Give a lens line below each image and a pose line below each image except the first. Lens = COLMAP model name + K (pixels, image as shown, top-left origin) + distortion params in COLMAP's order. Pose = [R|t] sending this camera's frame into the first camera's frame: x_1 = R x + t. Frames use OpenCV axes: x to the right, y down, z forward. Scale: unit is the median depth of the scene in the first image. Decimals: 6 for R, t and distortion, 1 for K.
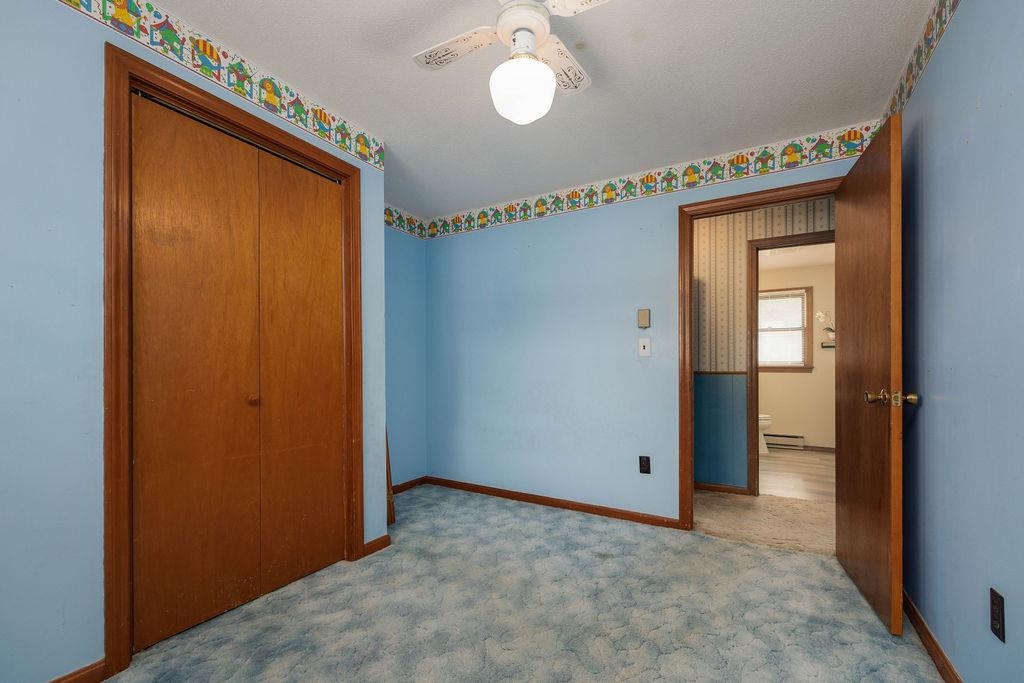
lens RADIAL K [[425.4, 0, 512.3], [0, 425.4, 361.3], [0, 0, 1]] dist [0.000889, 0.000091]
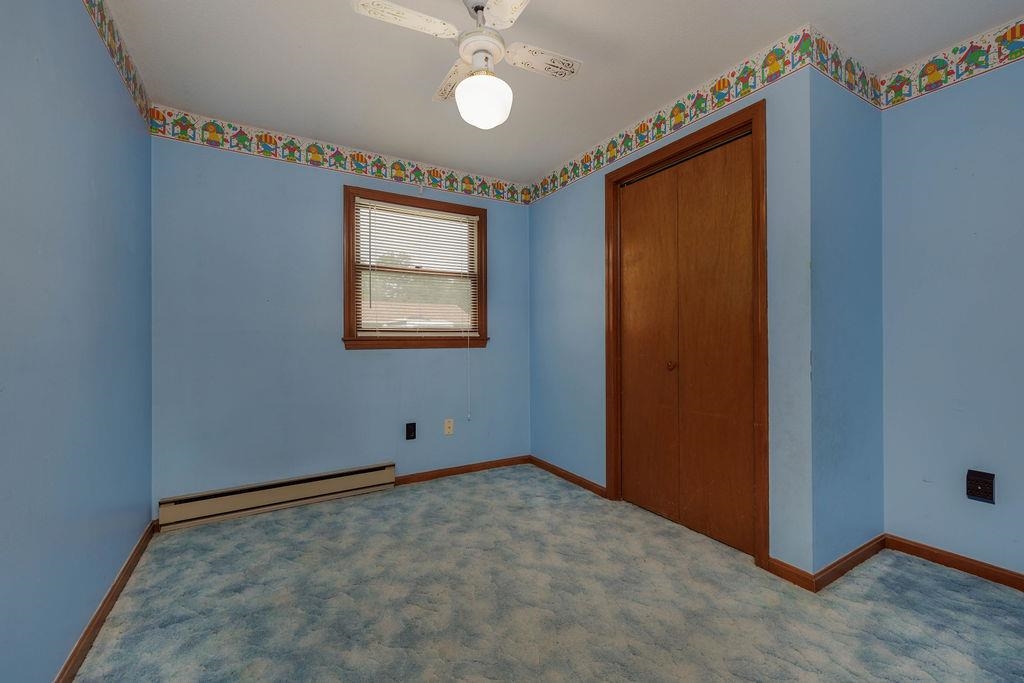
lens RADIAL K [[437.2, 0, 544.9], [0, 437.2, 346.5], [0, 0, 1]] dist [0.000089, -0.000070]
pose [[-0.444152, 0.001060, -0.895951, 0.713655], [0.006748, 0.999975, -0.002162, 0.032723], [0.895926, -0.007006, -0.444148, 1.196804]]
